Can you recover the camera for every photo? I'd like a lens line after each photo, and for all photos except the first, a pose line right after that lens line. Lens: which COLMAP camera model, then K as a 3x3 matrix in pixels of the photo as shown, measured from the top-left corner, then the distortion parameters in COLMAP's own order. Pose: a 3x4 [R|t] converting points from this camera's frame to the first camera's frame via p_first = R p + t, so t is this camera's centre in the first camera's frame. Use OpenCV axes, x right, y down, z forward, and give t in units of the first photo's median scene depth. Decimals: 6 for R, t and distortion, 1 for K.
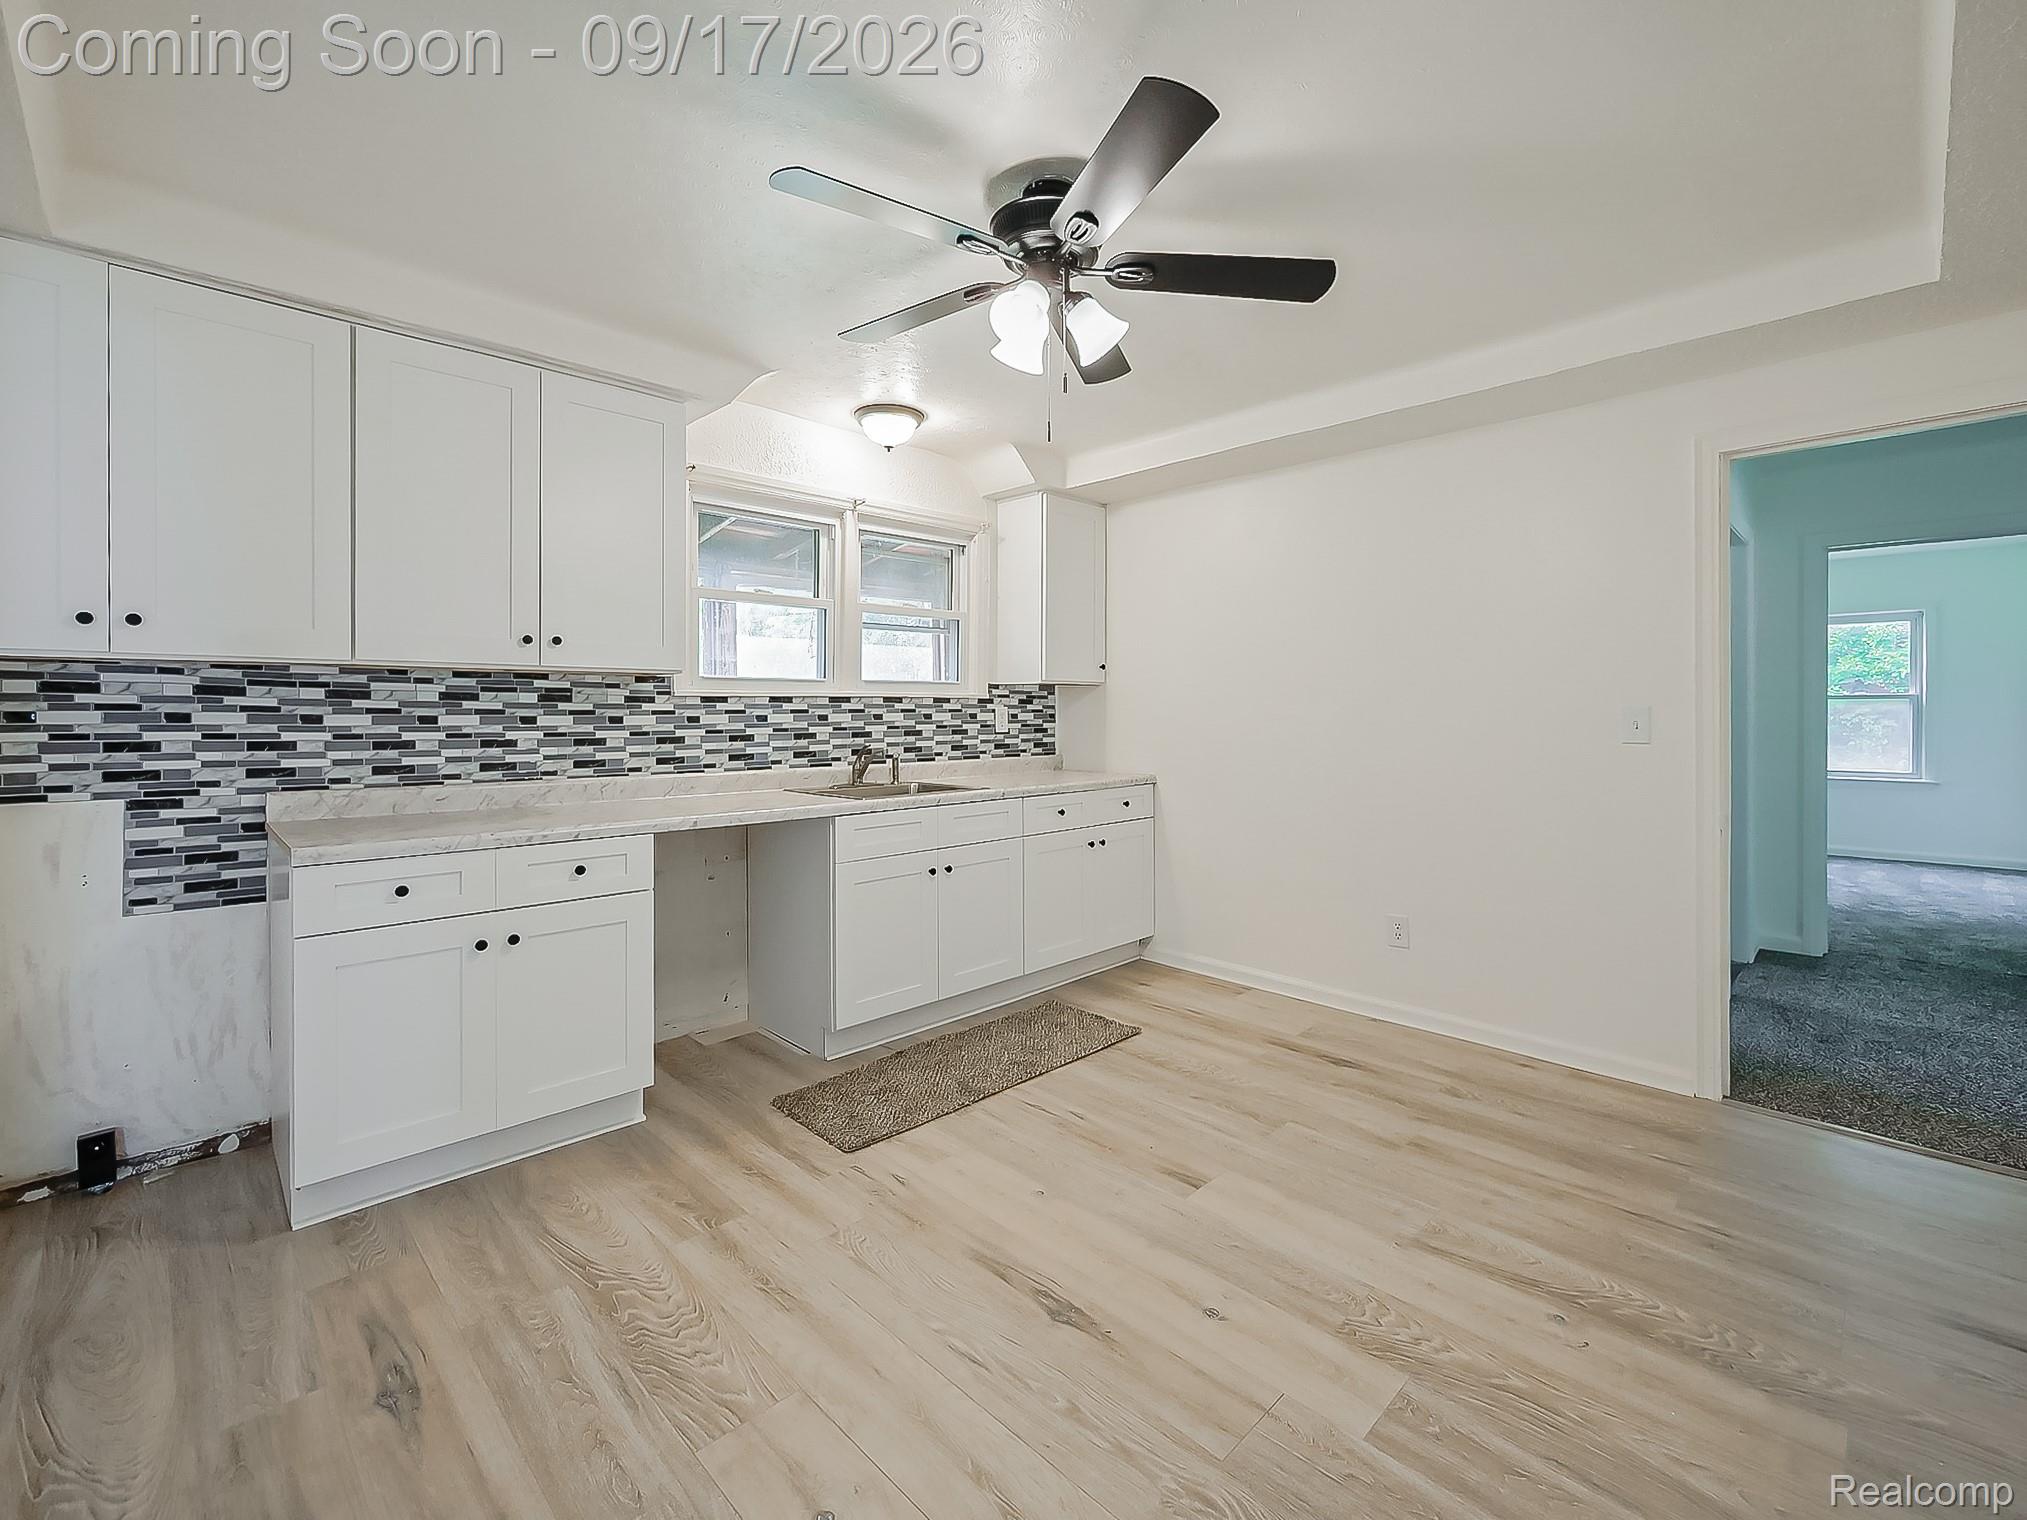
lens RADIAL K [[889.1, 0, 972.7], [0, 889.1, 704.5], [0, 0, 1]] dist [-0.001739, 0.000061]
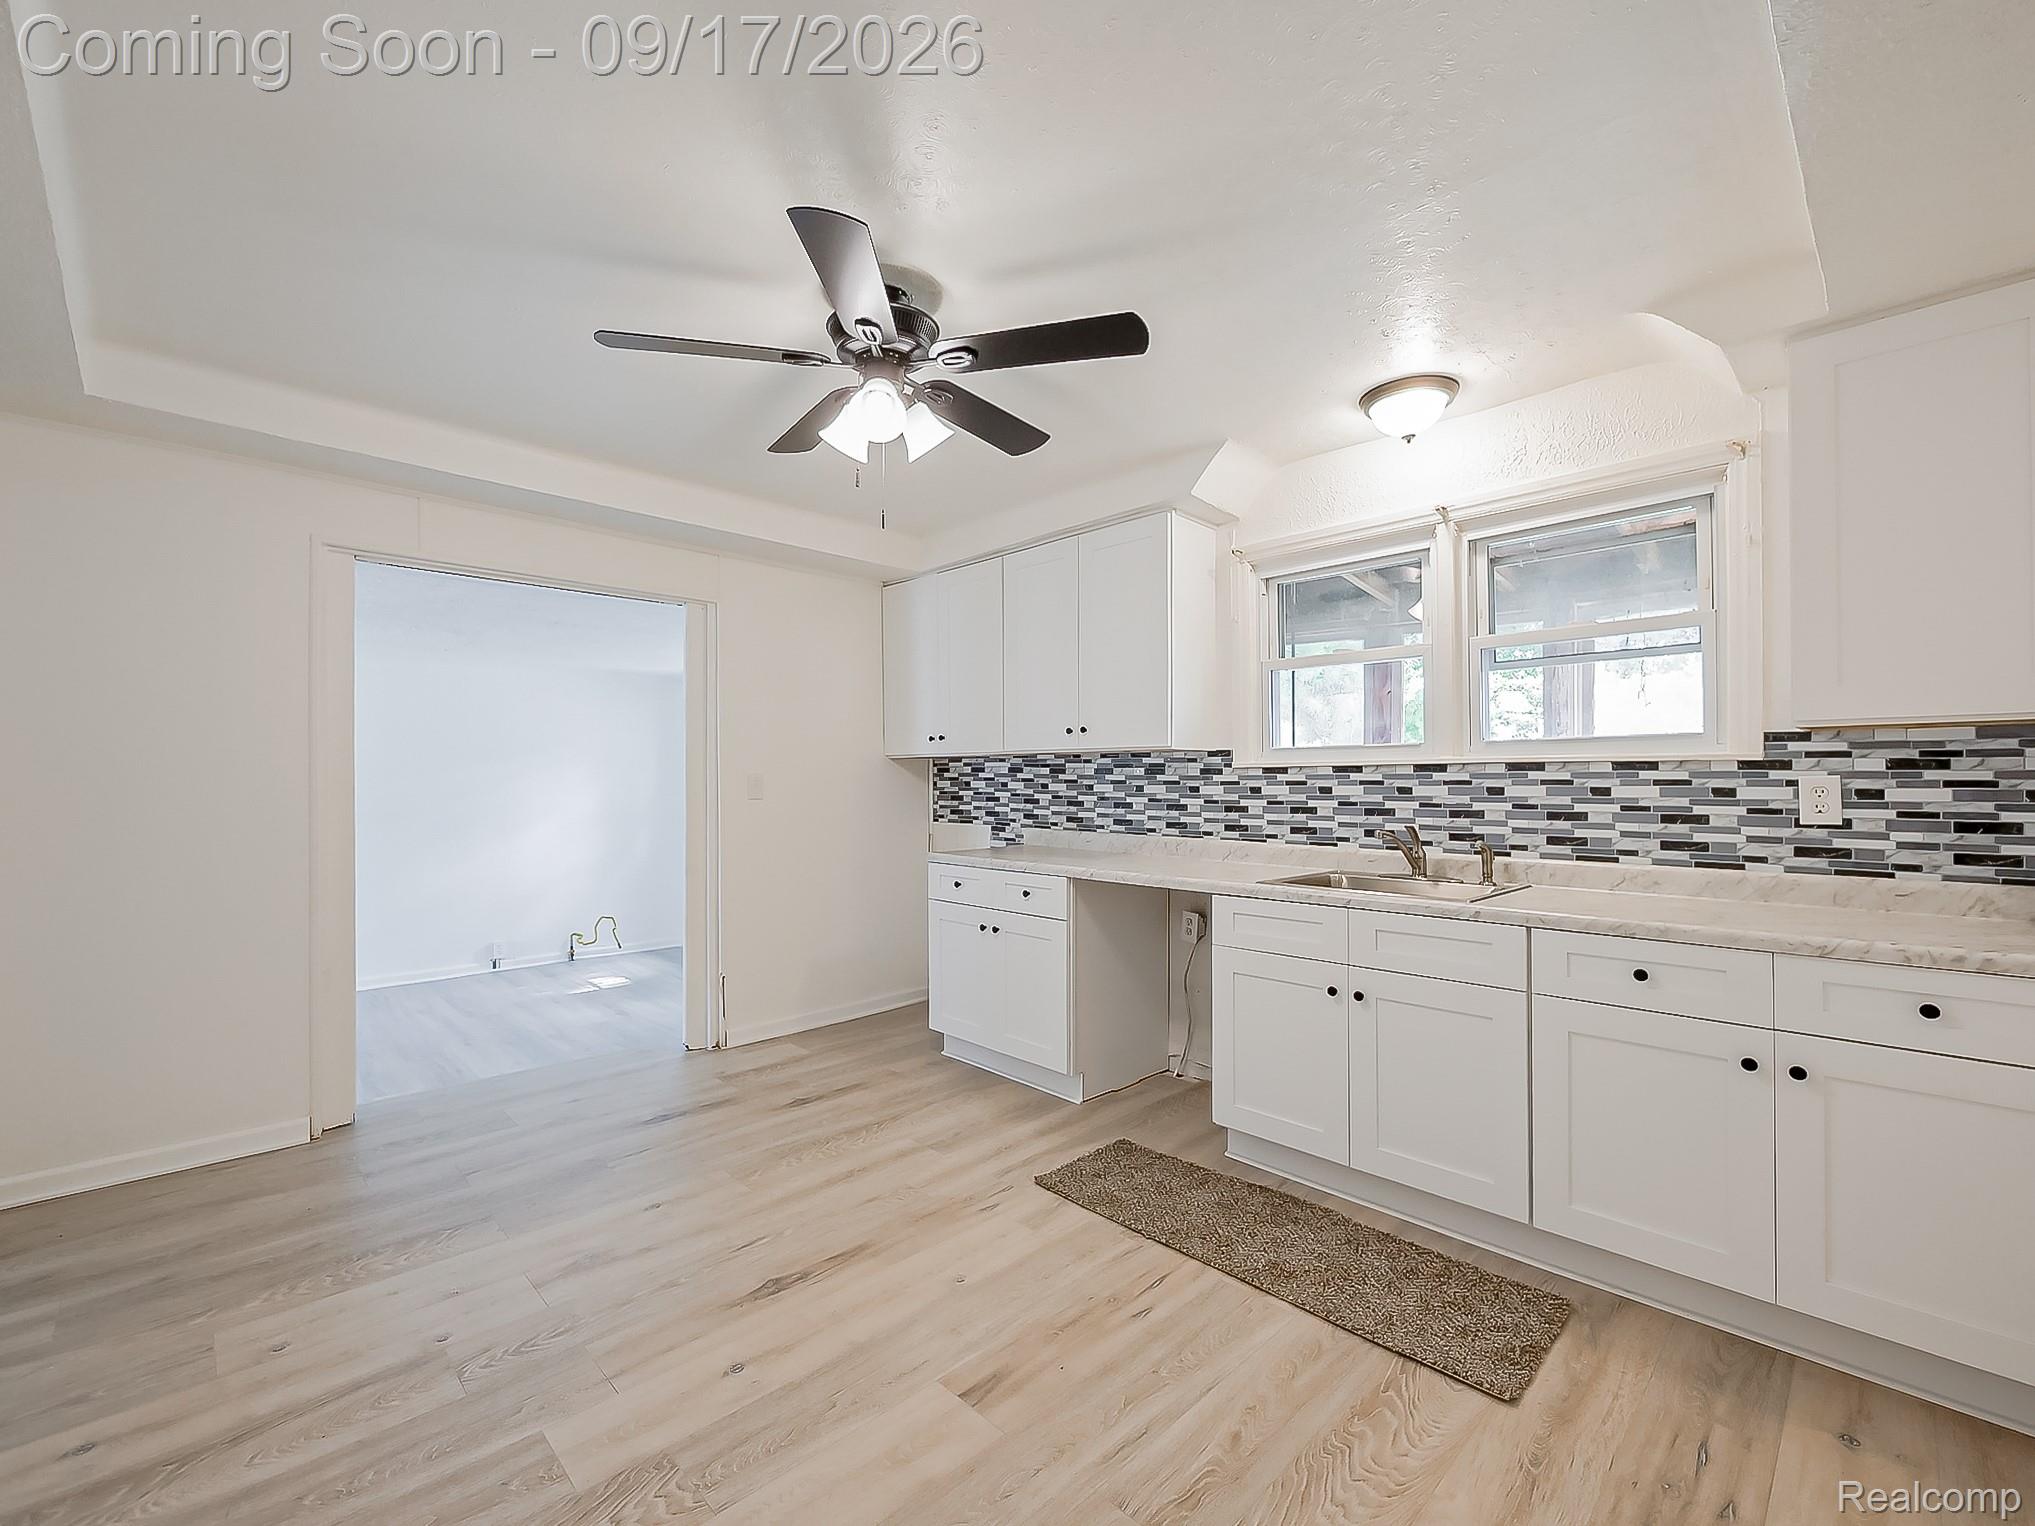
lens RADIAL K [[867.4, 0, 1013.4], [0, 867.4, 746.1], [0, 0, 1]] dist [-0.004889, -0.000309]
pose [[0.014510, -0.042245, -0.999002, 0.762865], [0.002430, 0.999106, -0.042214, 0.008348], [0.999892, -0.001815, 0.014599, 0.768165]]
